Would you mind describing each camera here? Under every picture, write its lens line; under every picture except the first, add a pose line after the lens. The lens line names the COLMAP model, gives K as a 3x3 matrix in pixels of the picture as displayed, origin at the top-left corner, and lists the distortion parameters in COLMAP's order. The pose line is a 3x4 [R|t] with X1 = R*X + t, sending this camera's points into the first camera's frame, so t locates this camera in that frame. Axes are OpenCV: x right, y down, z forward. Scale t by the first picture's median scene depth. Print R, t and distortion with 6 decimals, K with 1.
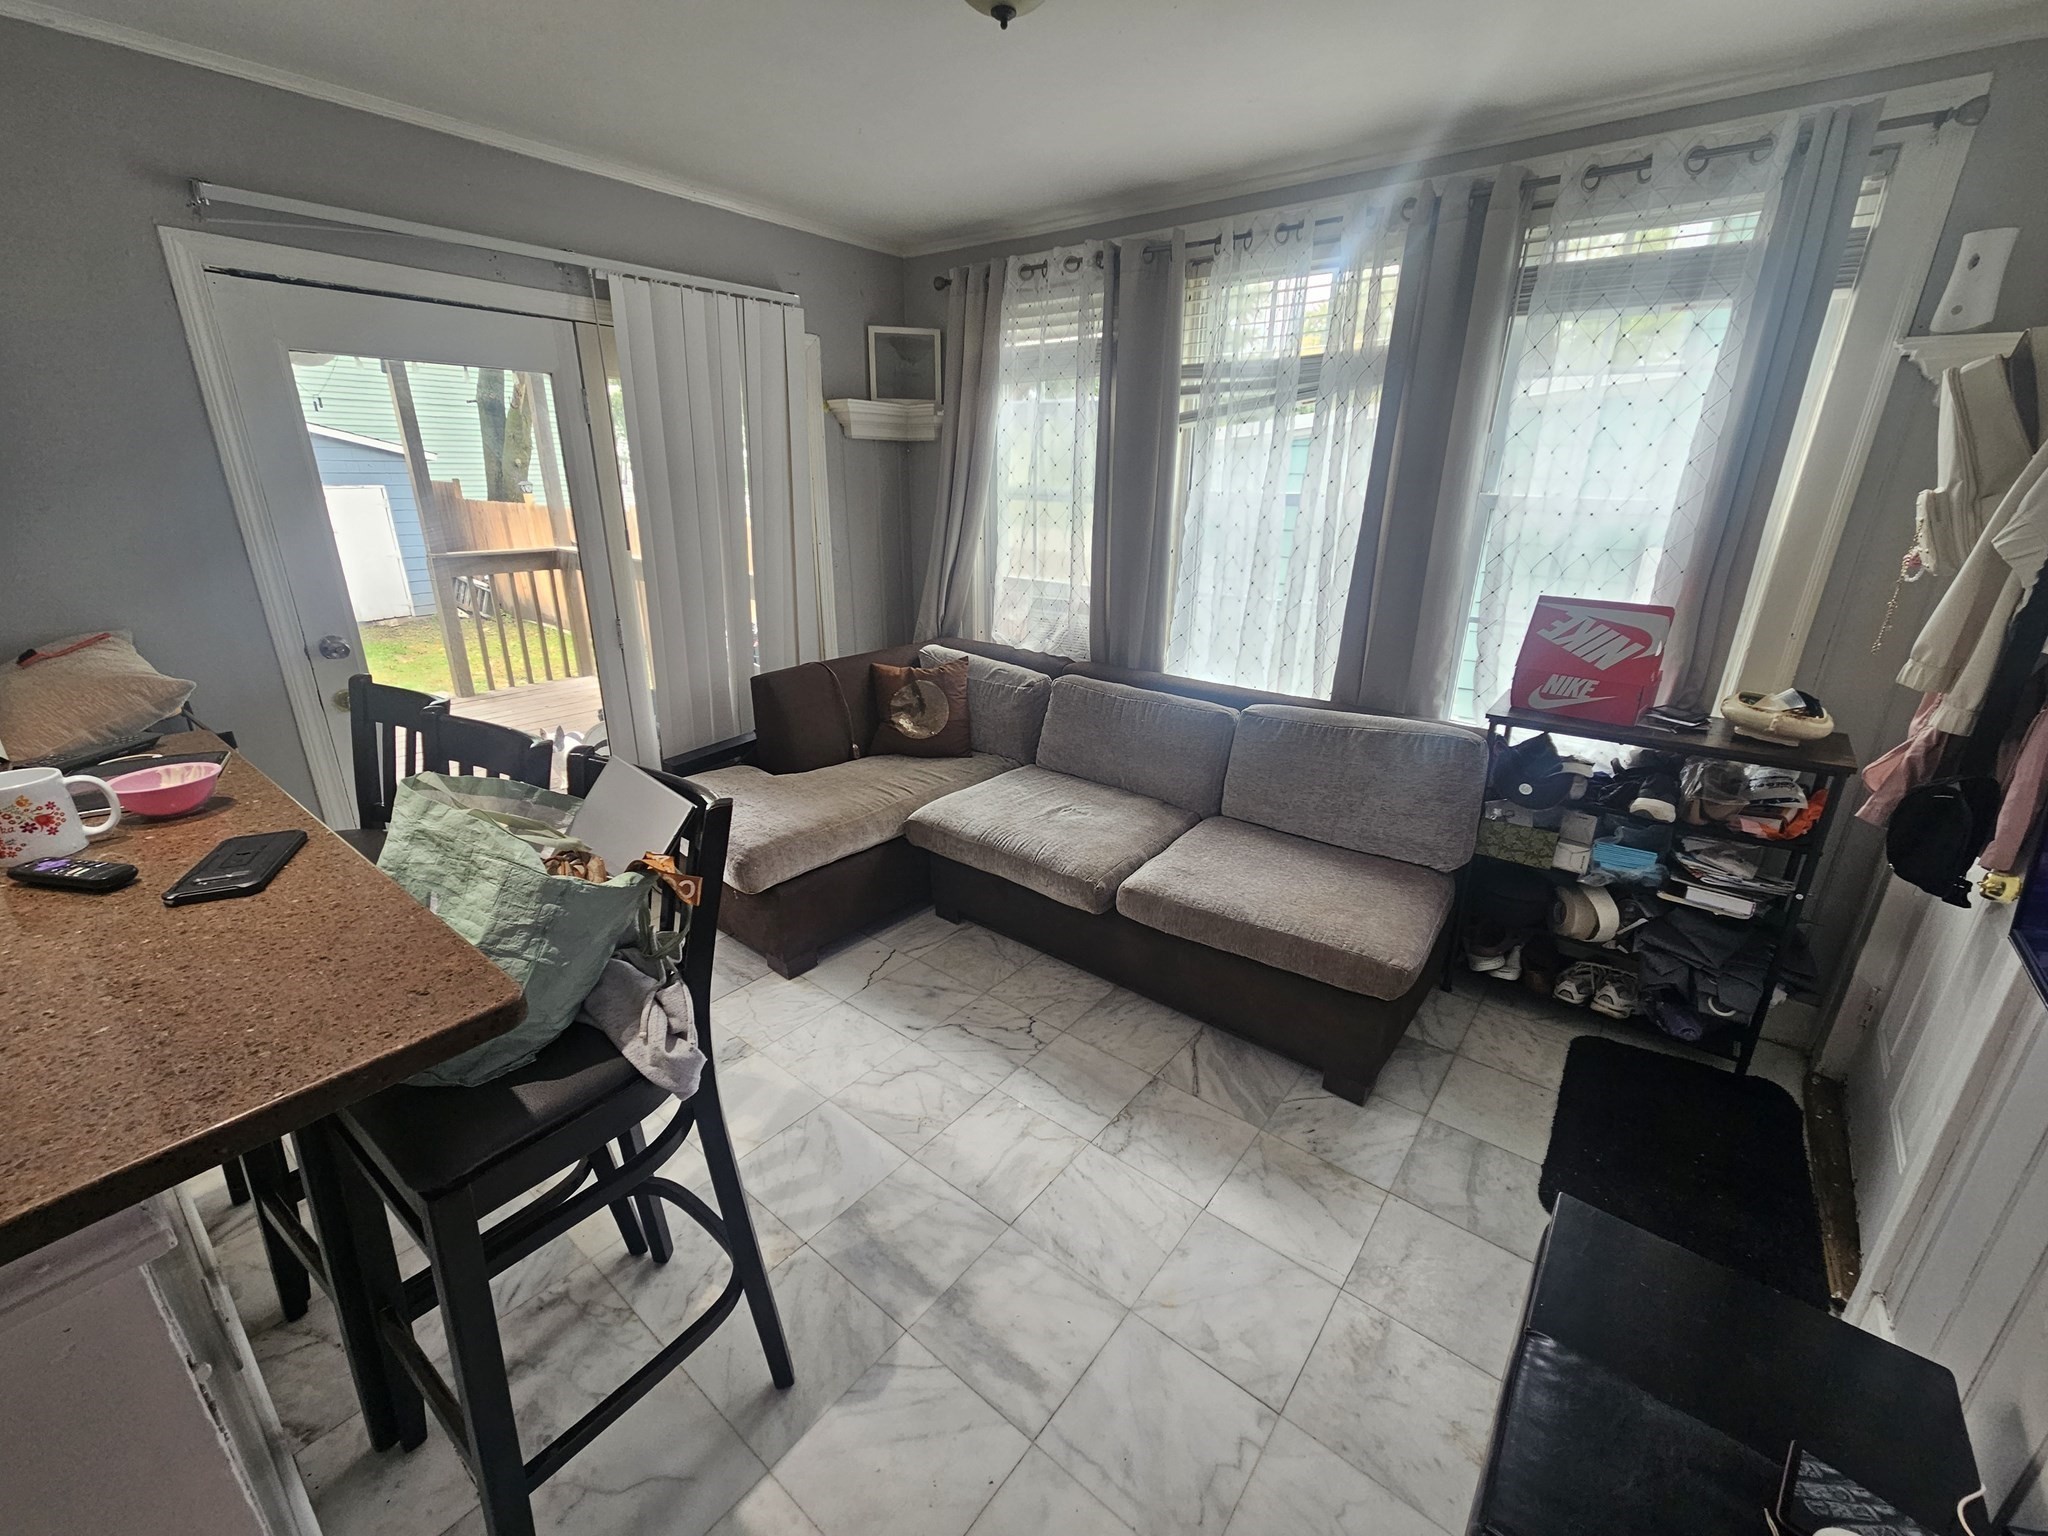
lens RADIAL K [[840.3, 0, 1028.2], [0, 840.3, 769.7], [0, 0, 1]] dist [0.007055, -0.000186]
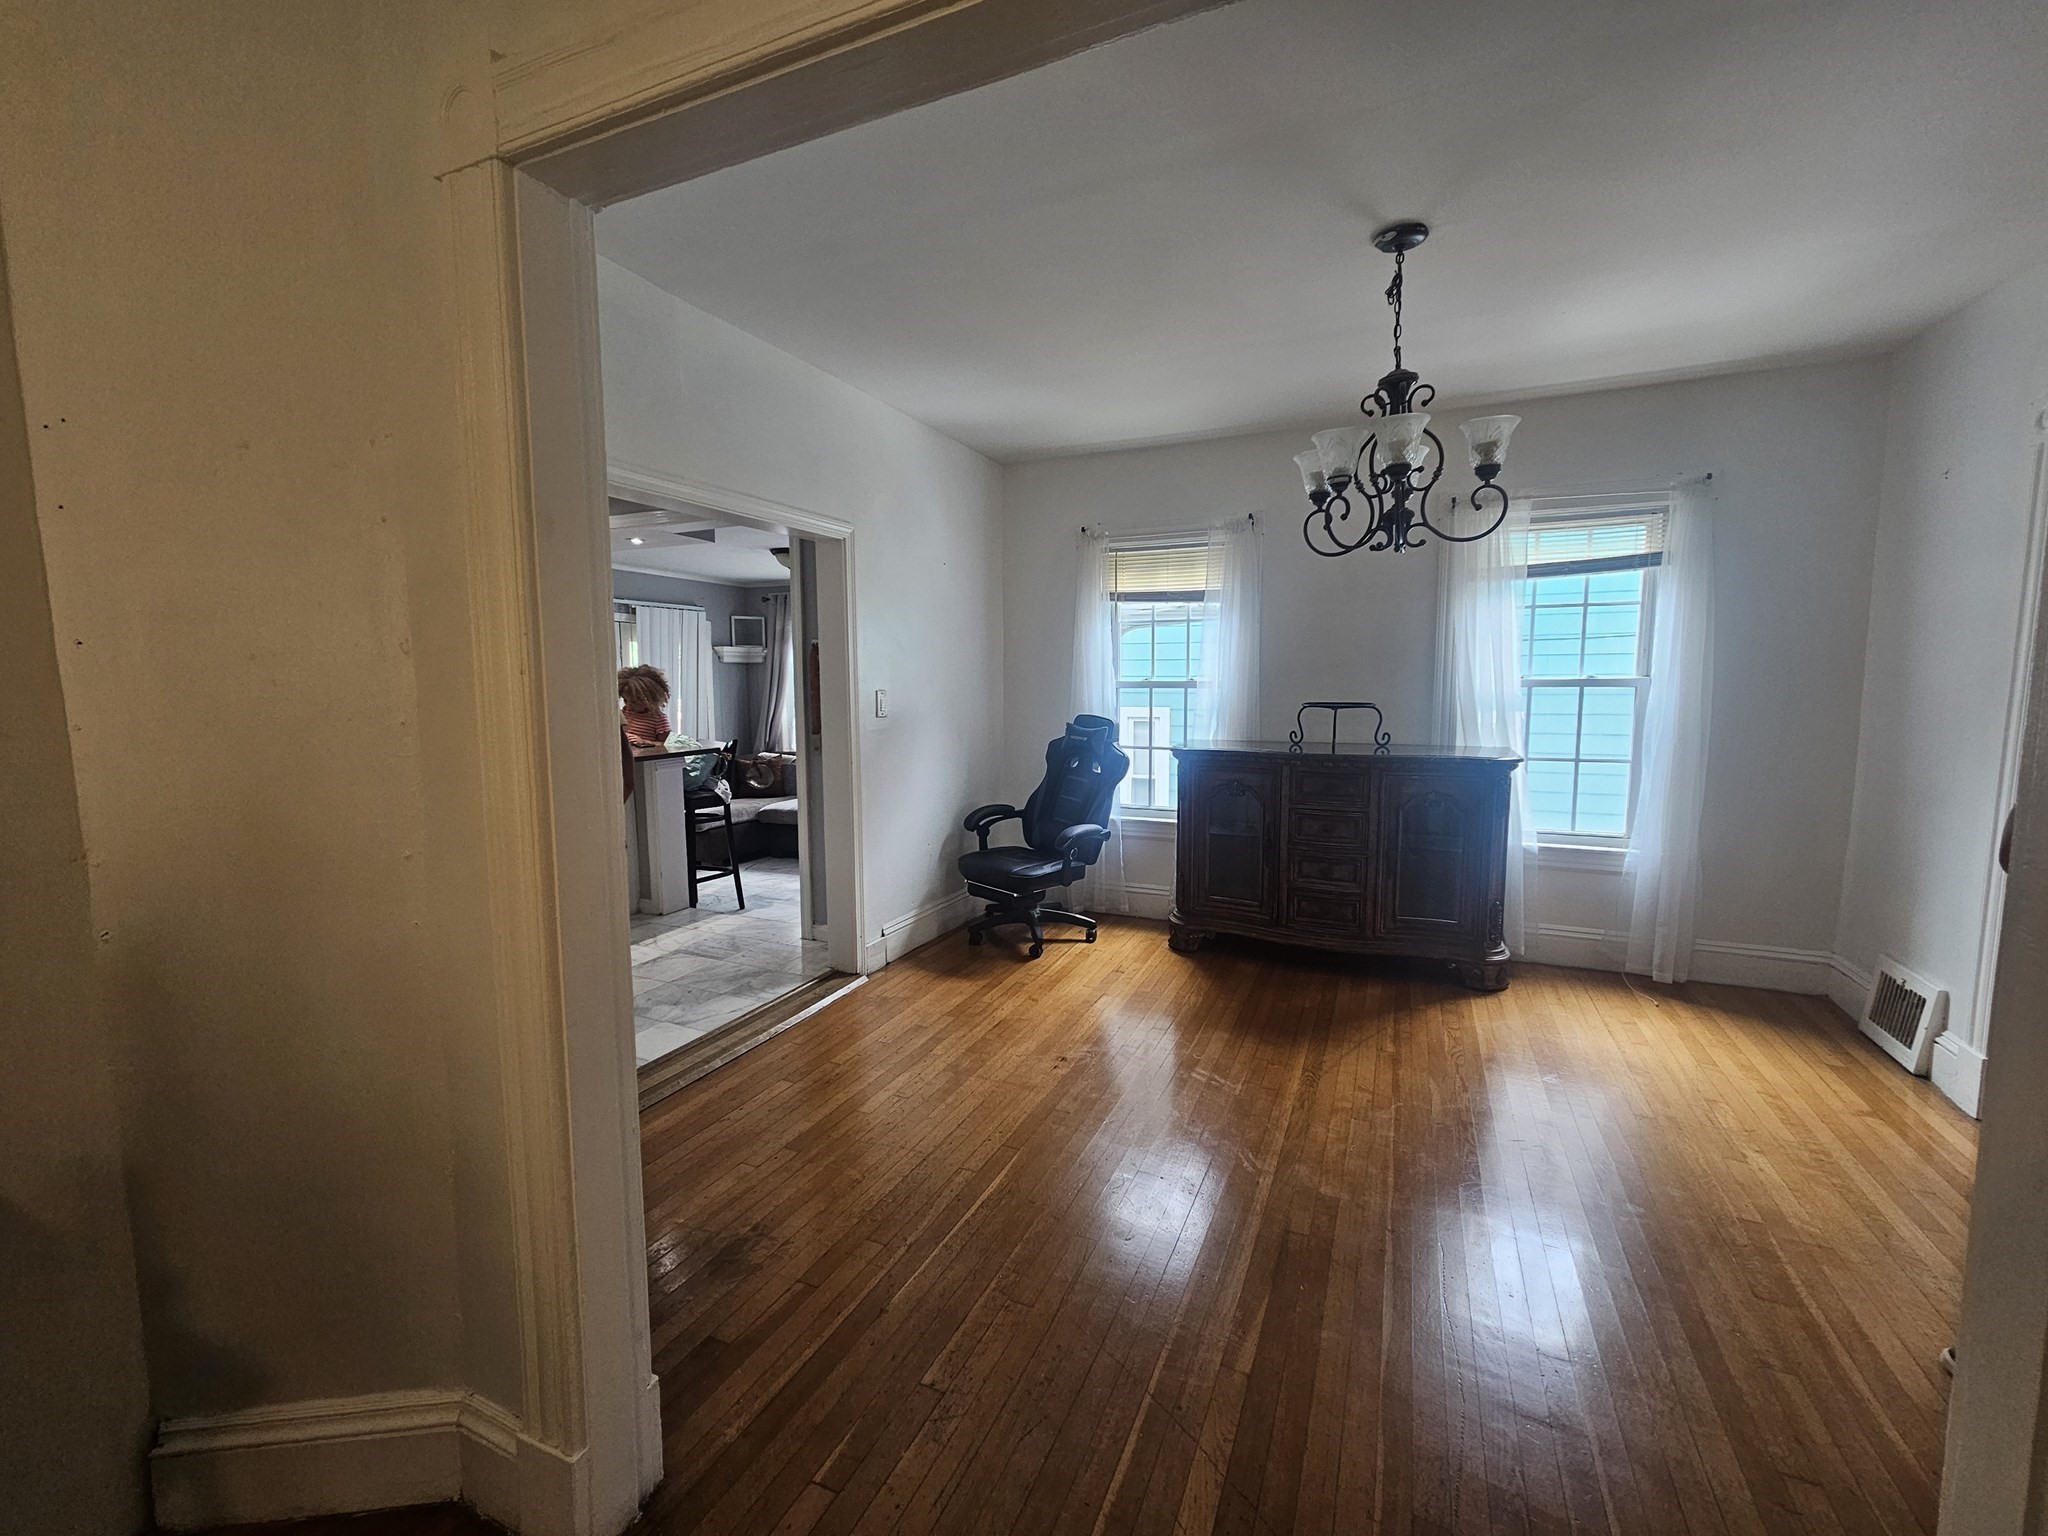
lens RADIAL K [[840.3, 0, 1028.8], [0, 840.3, 771.4], [0, 0, 1]] dist [0.007055, -0.000186]
pose [[0.970550, -0.038750, 0.237763, 0.032878], [0.092003, 0.971787, -0.217177, 0.456327], [-0.222639, 0.232656, 0.946733, -1.254721]]
